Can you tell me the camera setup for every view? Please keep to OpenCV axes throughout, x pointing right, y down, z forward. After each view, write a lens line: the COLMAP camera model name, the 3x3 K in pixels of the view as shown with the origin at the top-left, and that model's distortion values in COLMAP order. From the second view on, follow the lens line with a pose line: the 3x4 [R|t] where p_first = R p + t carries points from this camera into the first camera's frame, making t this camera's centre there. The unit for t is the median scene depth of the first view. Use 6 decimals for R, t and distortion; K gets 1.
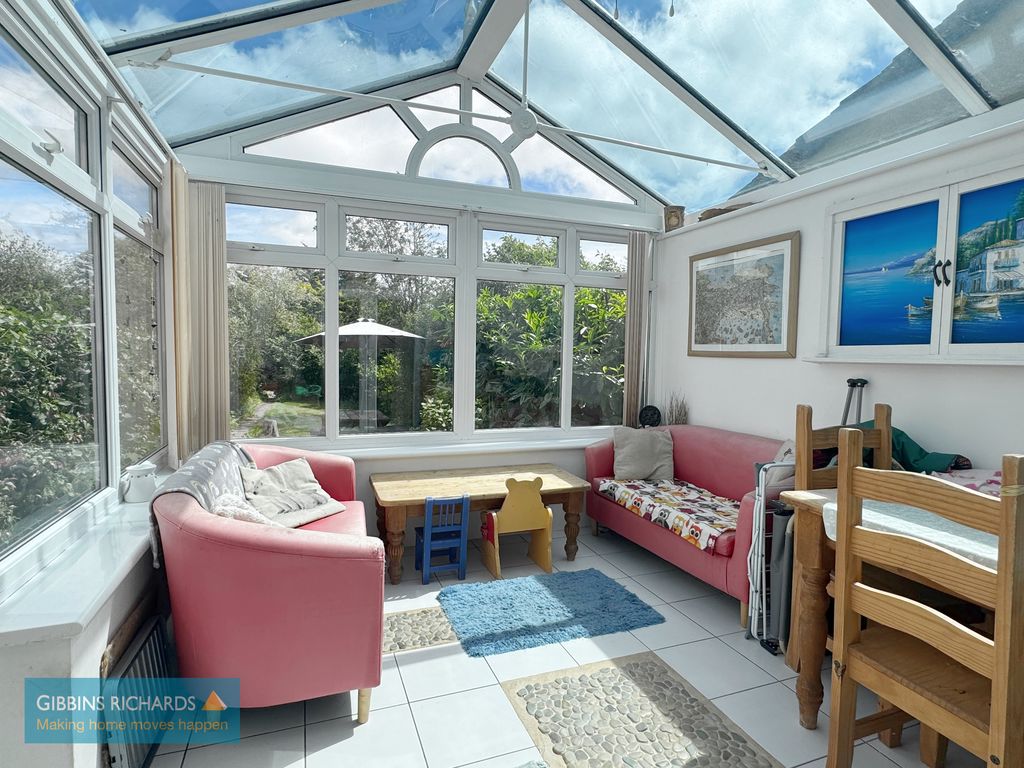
lens RADIAL K [[549.1, 0, 514.0], [0, 549.1, 387.7], [0, 0, 1]] dist [0.003007, 0.003459]
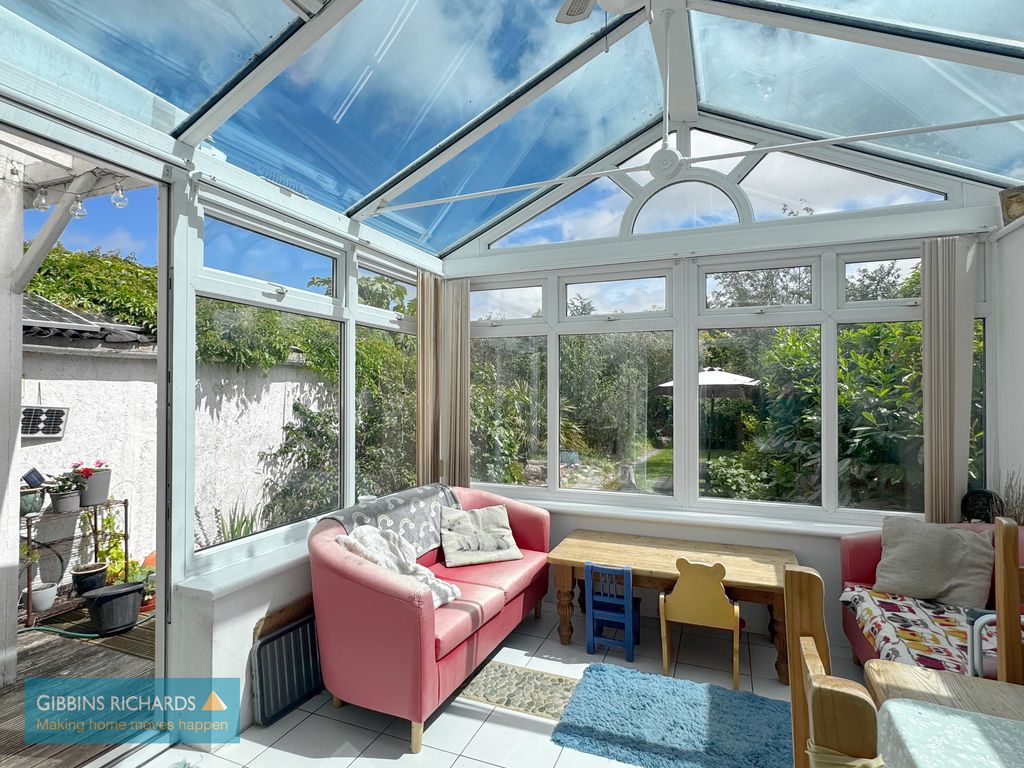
lens RADIAL K [[549.1, 0, 514.9], [0, 549.1, 384.9], [0, 0, 1]] dist [0.003007, 0.003459]
pose [[0.728680, -0.027541, -0.684300, 0.394717], [-0.033176, 0.996598, -0.075438, -0.032469], [0.684050, 0.077673, 0.725288, 0.168498]]
